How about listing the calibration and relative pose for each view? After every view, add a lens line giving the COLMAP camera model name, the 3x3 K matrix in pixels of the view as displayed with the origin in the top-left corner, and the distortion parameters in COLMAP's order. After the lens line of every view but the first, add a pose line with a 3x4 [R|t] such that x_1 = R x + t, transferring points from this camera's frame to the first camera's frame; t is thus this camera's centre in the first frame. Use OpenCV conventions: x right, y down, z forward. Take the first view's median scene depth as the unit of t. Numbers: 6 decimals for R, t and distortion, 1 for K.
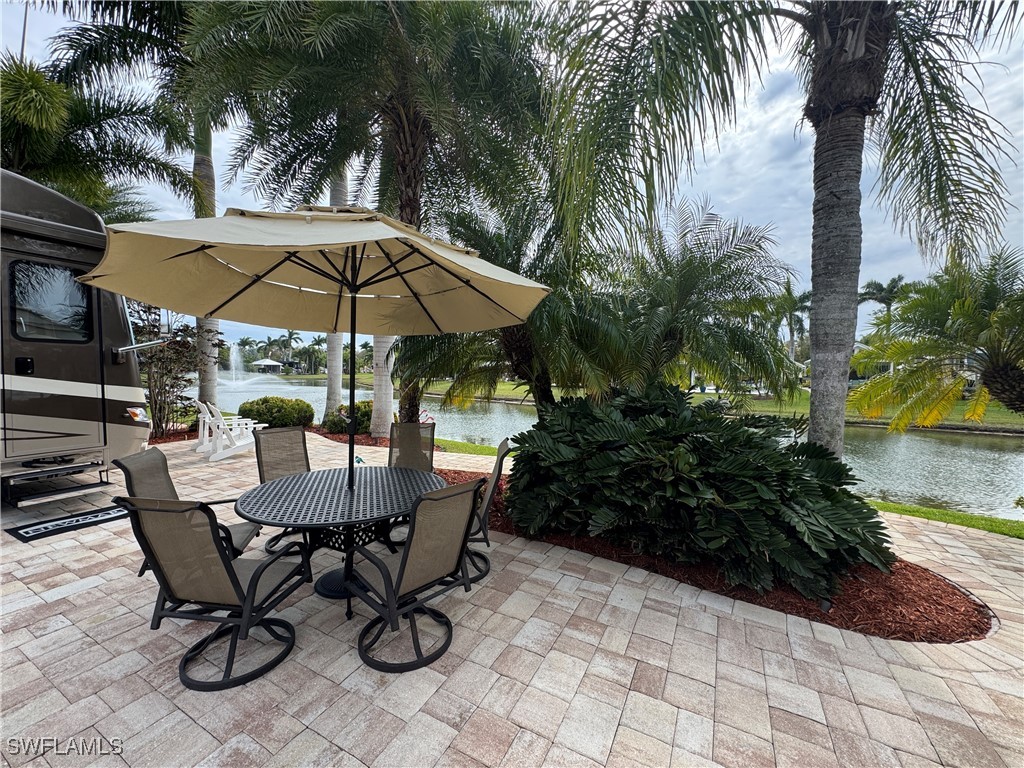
lens RADIAL K [[407.6, 0, 509.2], [0, 407.6, 391.1], [0, 0, 1]] dist [-0.003177, 0.000699]
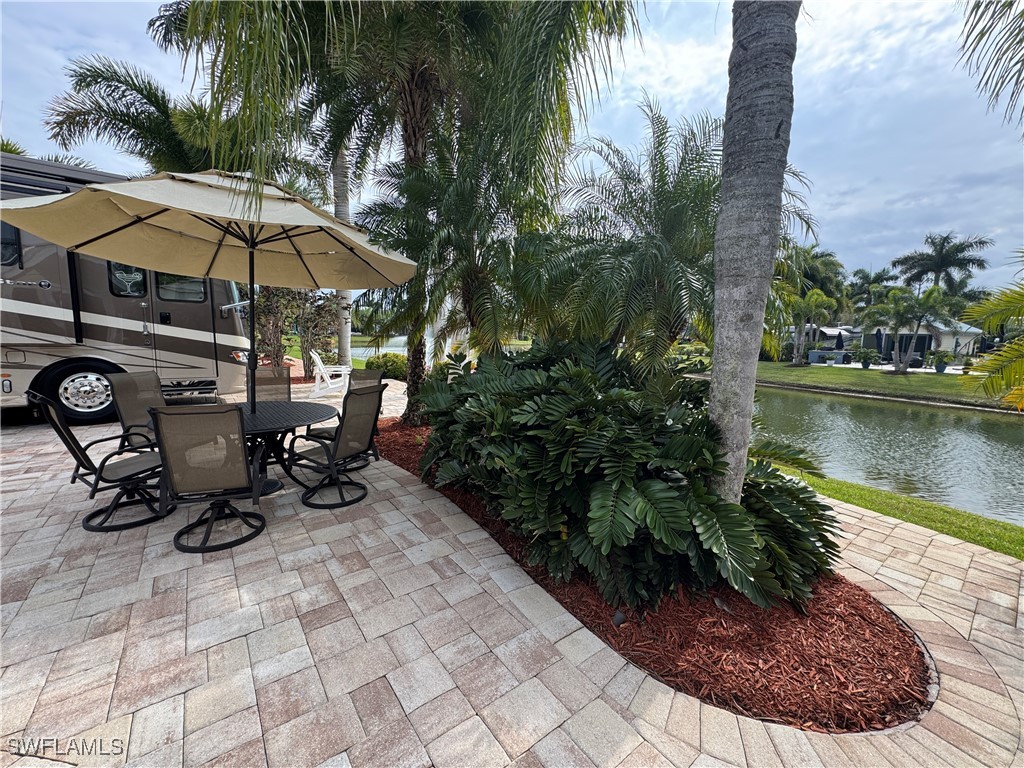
lens RADIAL K [[407.6, 0, 509.4], [0, 407.6, 390.3], [0, 0, 1]] dist [-0.003177, 0.000699]
pose [[0.910536, 0.069054, -0.407622, 0.490215], [-0.038134, 0.995777, 0.083508, 0.023438], [0.411668, -0.060493, 0.909324, 0.133422]]
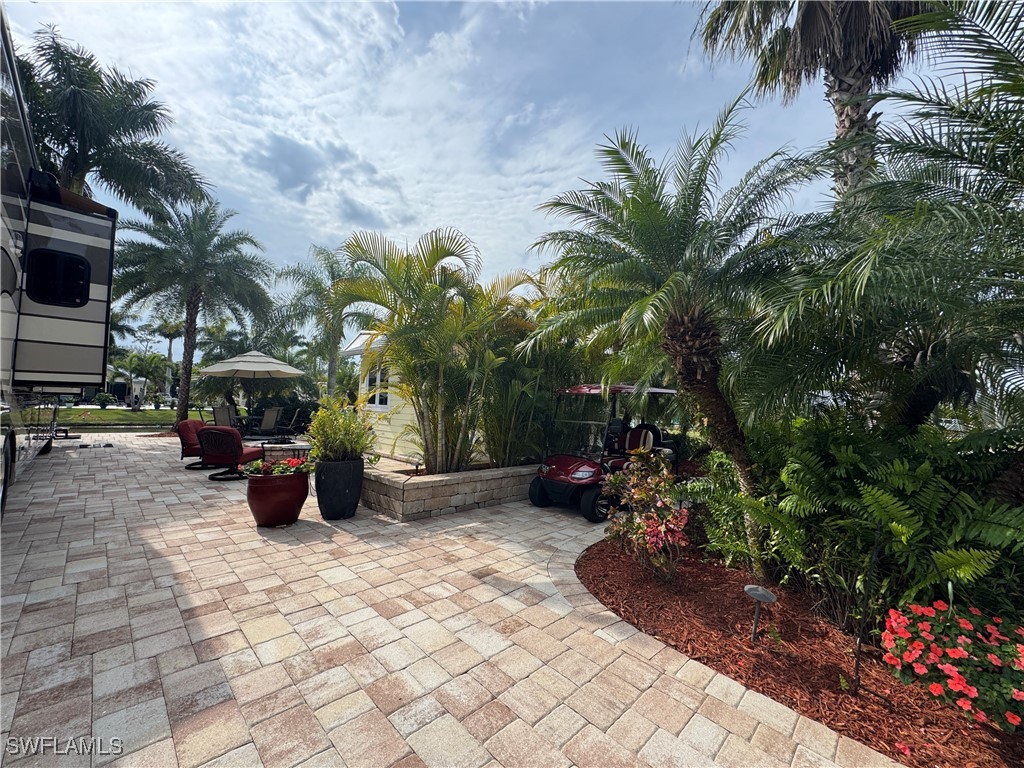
lens RADIAL K [[407.6, 0, 509.0], [0, 407.6, 385.0], [0, 0, 1]] dist [-0.003177, 0.000699]
pose [[0.284210, 0.049880, 0.957464, -2.269451], [0.015408, 0.998279, -0.056580, 0.105114], [-0.958638, 0.030833, 0.282952, -1.693794]]
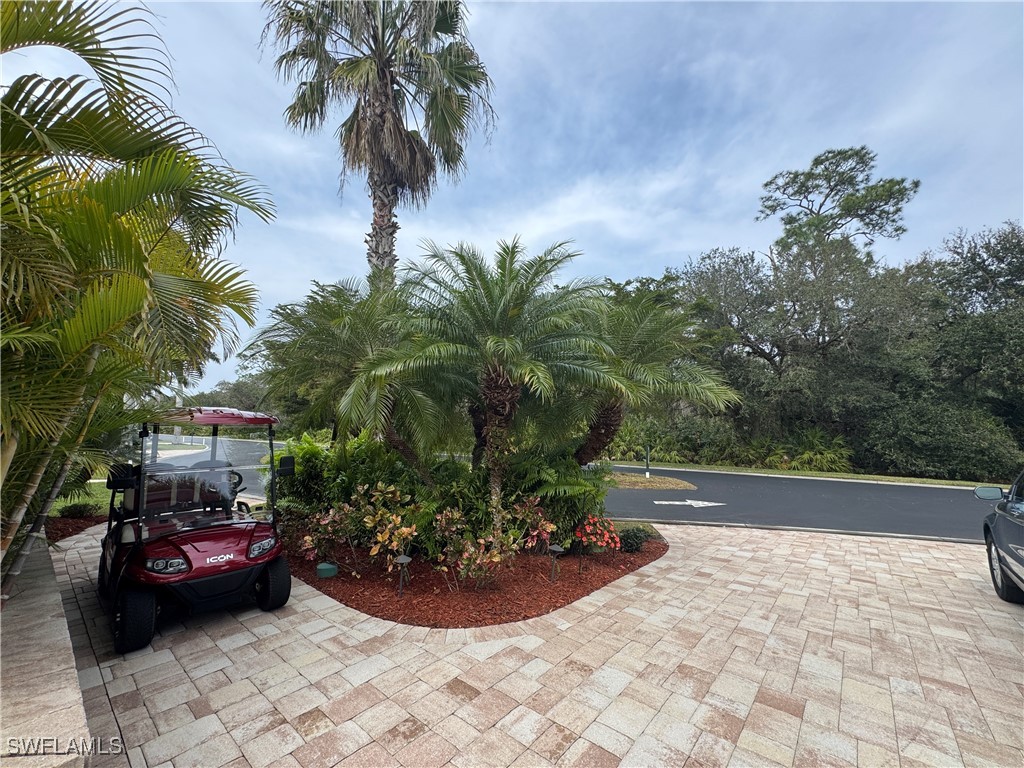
lens RADIAL K [[407.6, 0, 511.1], [0, 407.6, 385.2], [0, 0, 1]] dist [-0.003177, 0.000699]
pose [[-0.977336, 0.013074, 0.211289, -1.778176], [0.003762, 0.999006, -0.044416, 0.031805], [-0.211660, -0.042615, -0.976414, -0.962508]]
